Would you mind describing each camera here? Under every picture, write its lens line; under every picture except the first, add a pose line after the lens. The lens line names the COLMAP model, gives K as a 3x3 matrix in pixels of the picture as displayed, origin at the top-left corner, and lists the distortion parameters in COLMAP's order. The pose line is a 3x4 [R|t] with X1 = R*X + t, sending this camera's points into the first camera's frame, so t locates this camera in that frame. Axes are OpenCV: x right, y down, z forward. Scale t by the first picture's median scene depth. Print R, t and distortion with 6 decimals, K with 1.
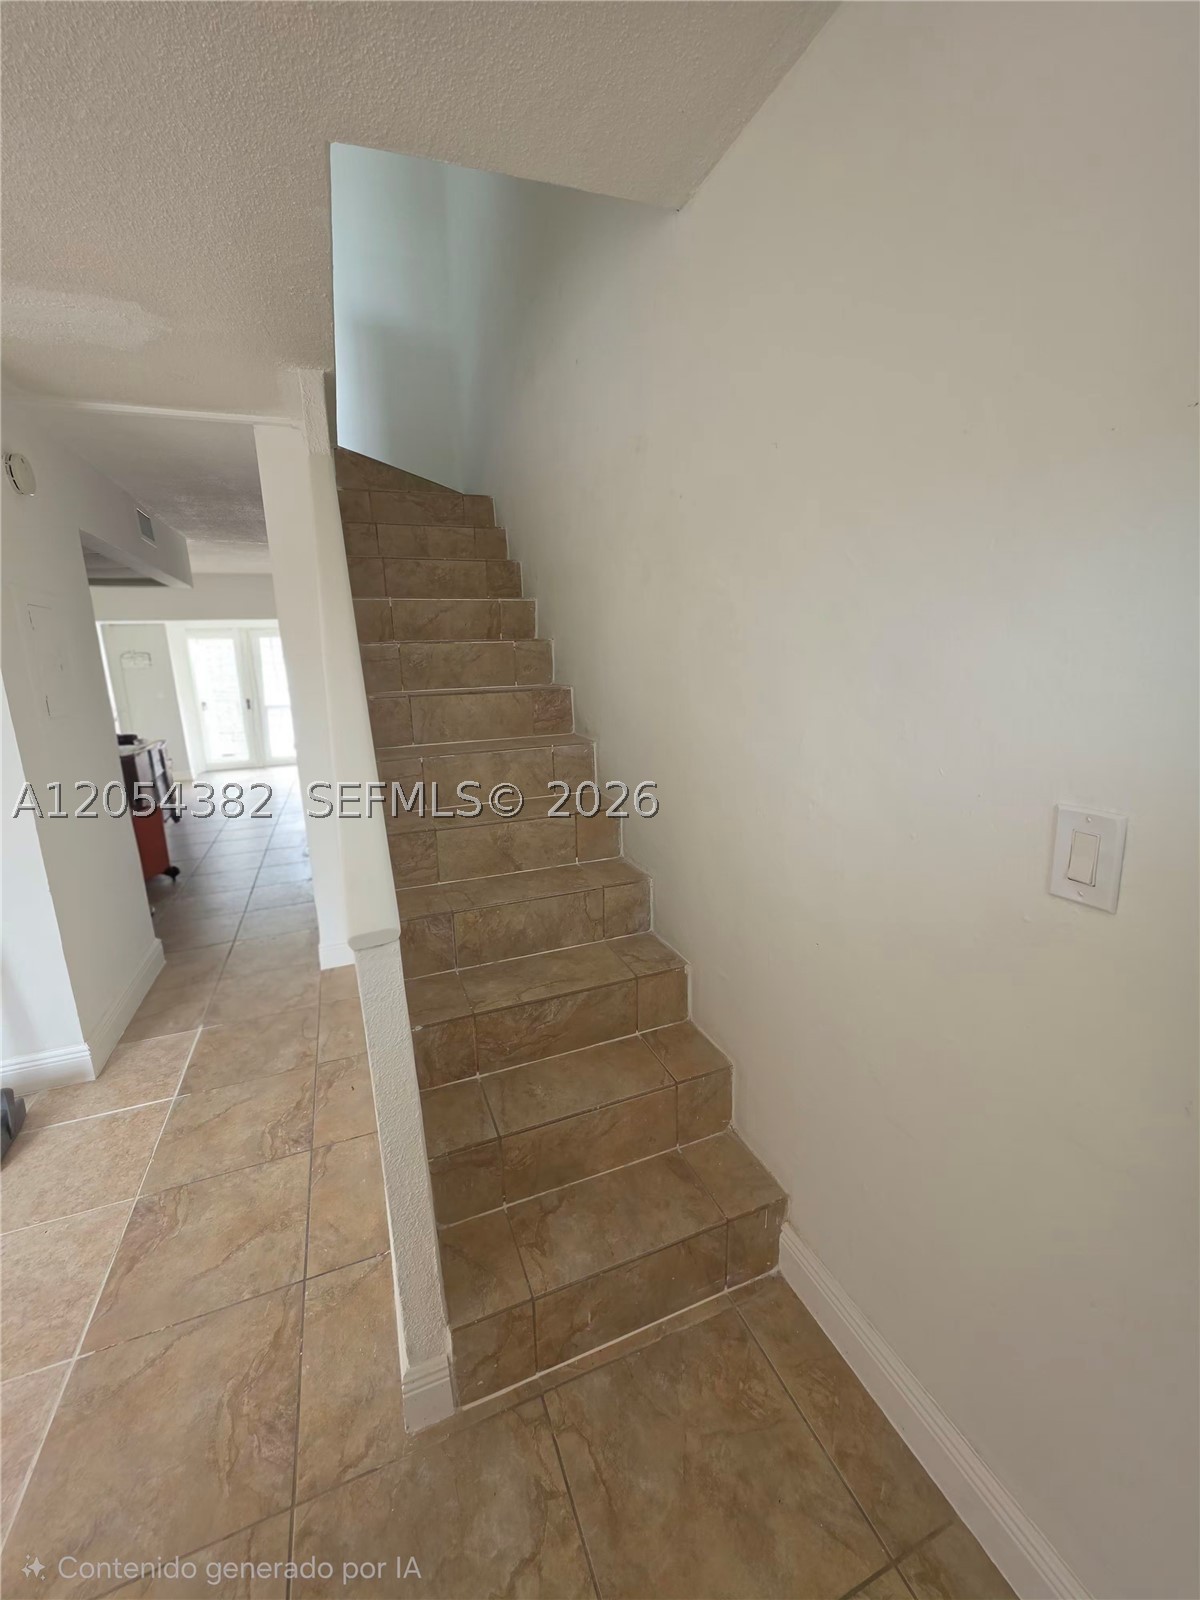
lens RADIAL K [[643.9, 0, 600.0], [0, 643.9, 800.0], [0, 0, 1]] dist [0.011441, 0.000136]
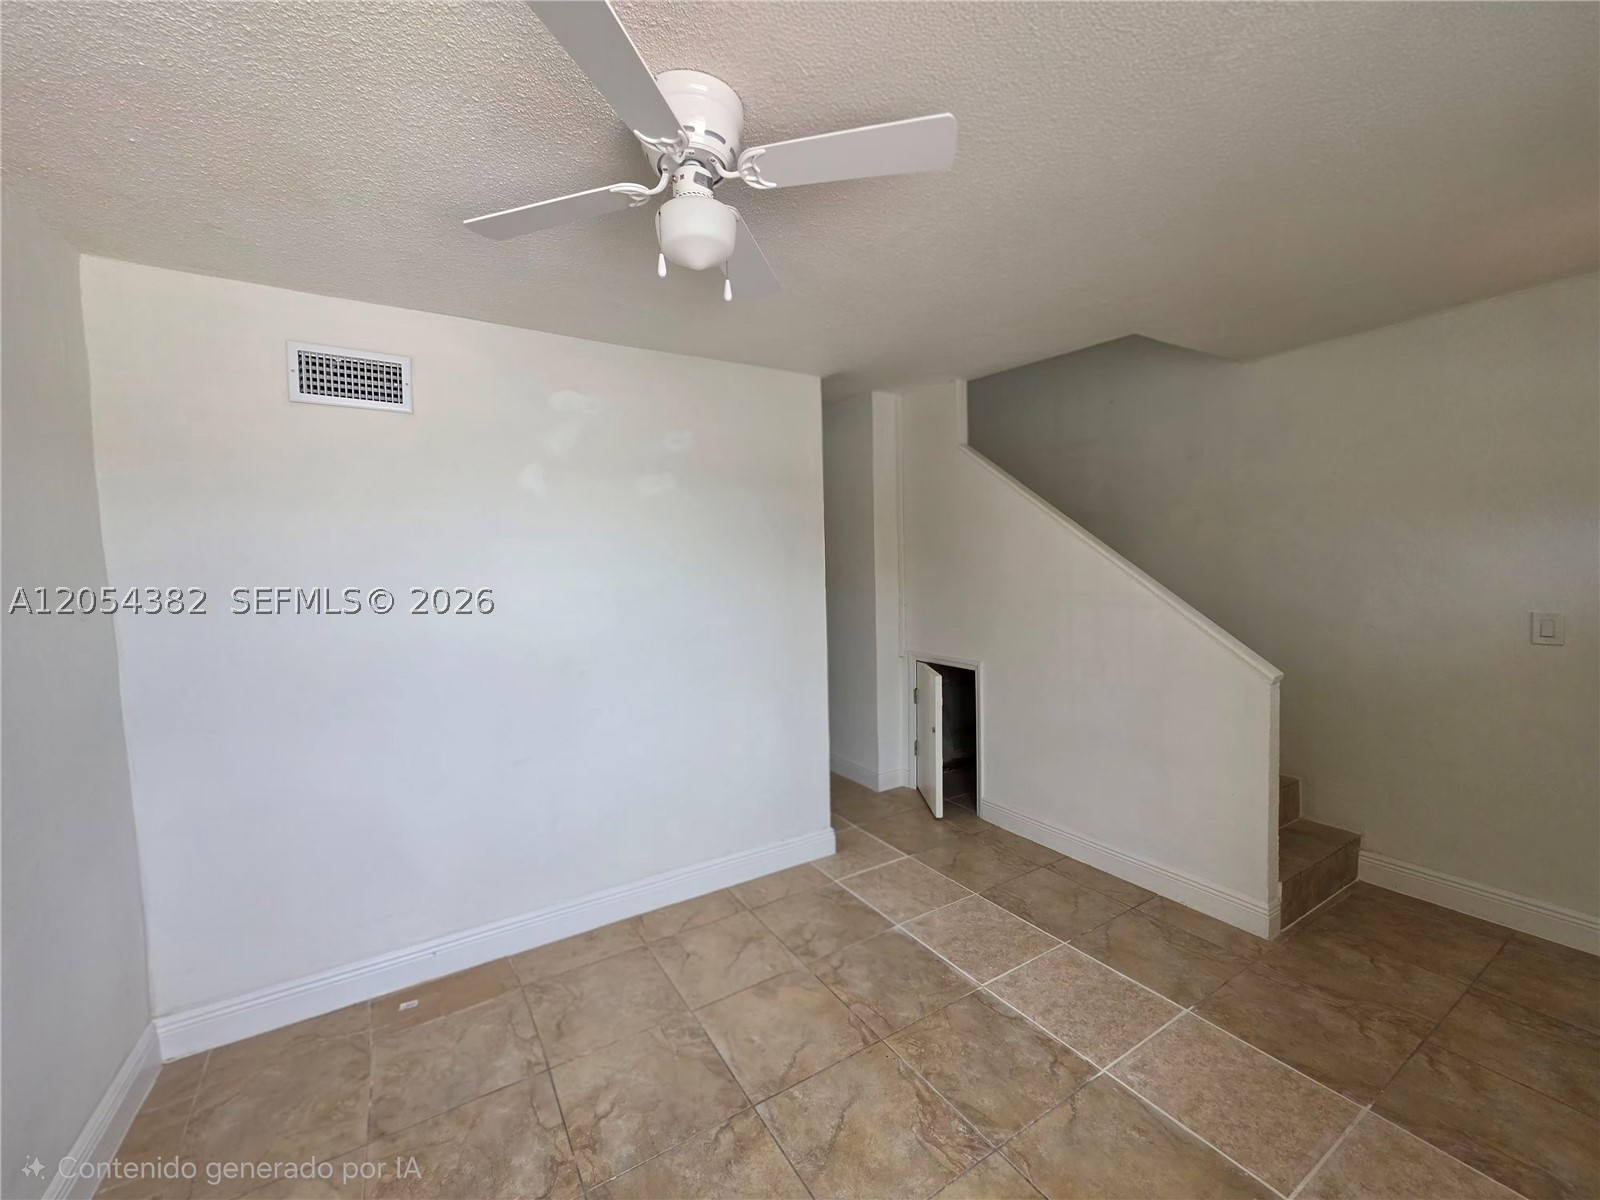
lens RADIAL K [[634.5, 0, 800.0], [0, 634.5, 600.0], [0, 0, 1]] dist [-0.003458, 0.000632]
pose [[0.984287, 0.001127, 0.176575, -1.651202], [0.030704, 0.983654, -0.177434, 0.191821], [-0.173888, 0.180068, 0.968162, -0.662999]]
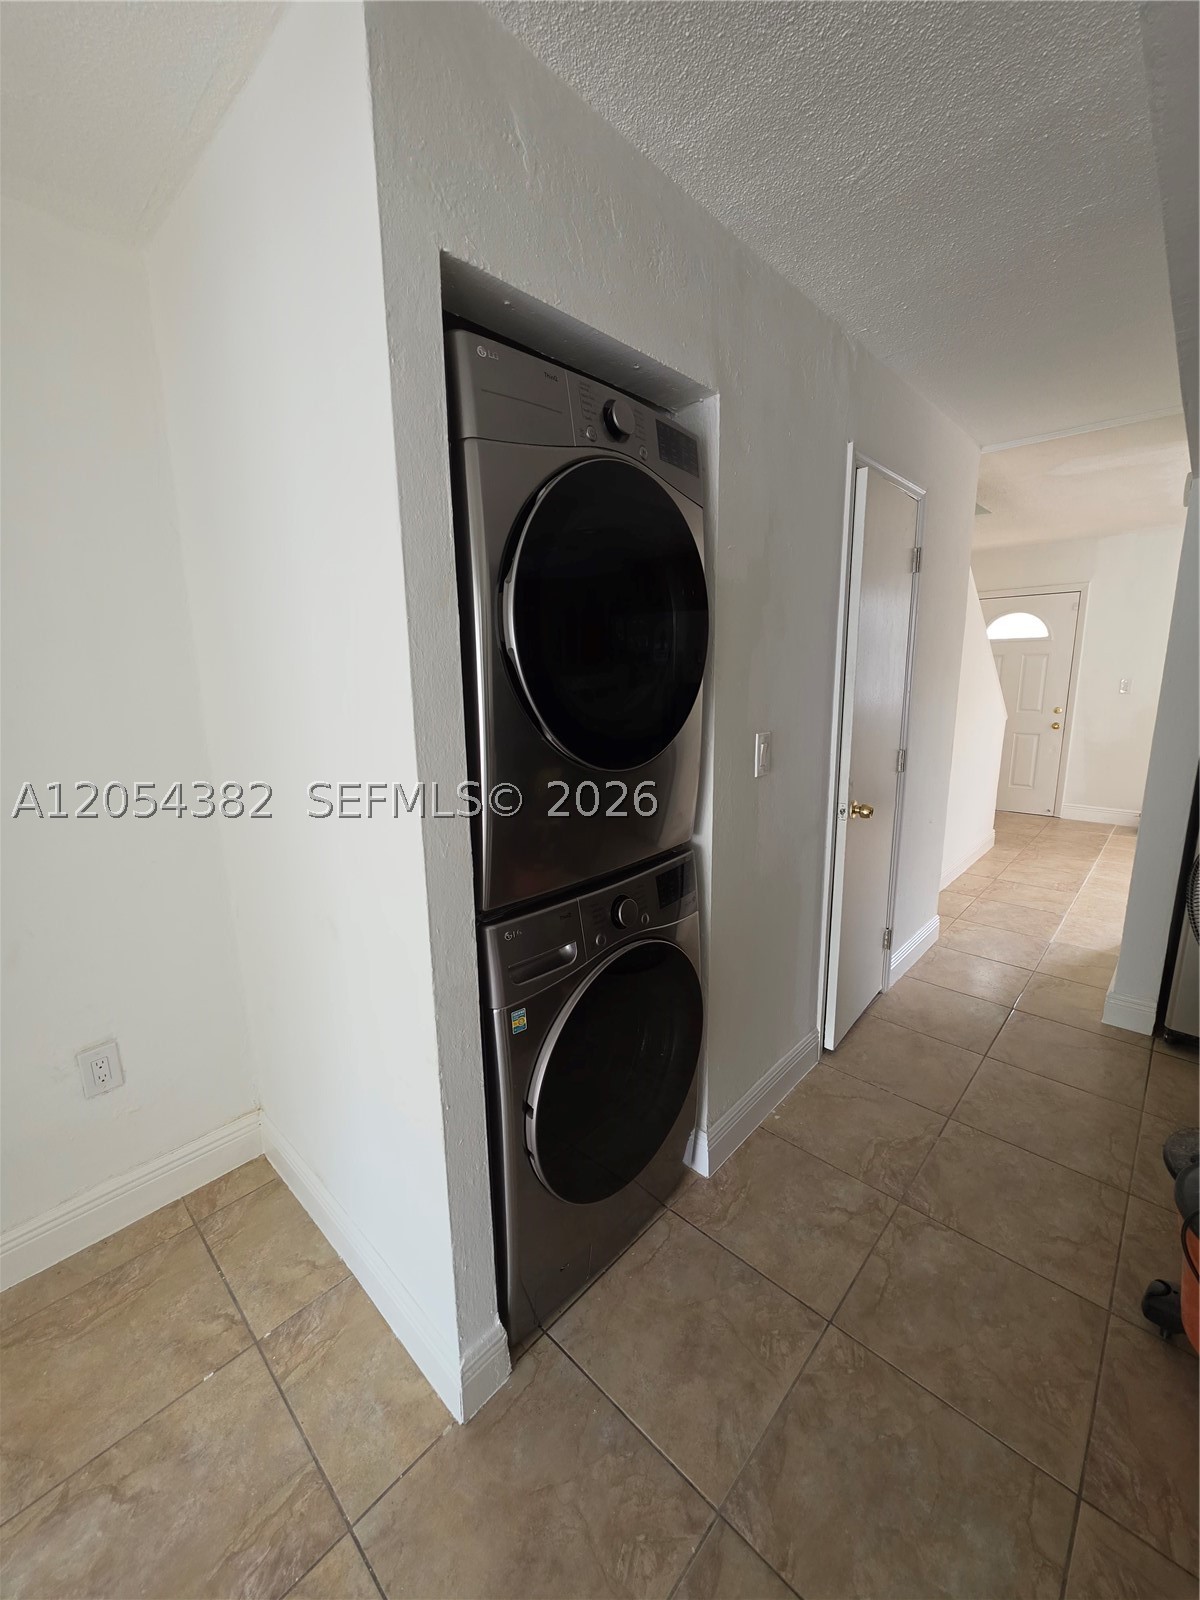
lens RADIAL K [[634.5, 0, 597.8], [0, 634.5, 791.1], [0, 0, 1]] dist [-0.003458, 0.000632]
pose [[-0.418678, -0.135290, 0.898001, -2.241654], [0.230712, 0.940552, 0.249266, -0.744889], [-0.878340, 0.311542, -0.362575, 3.634877]]
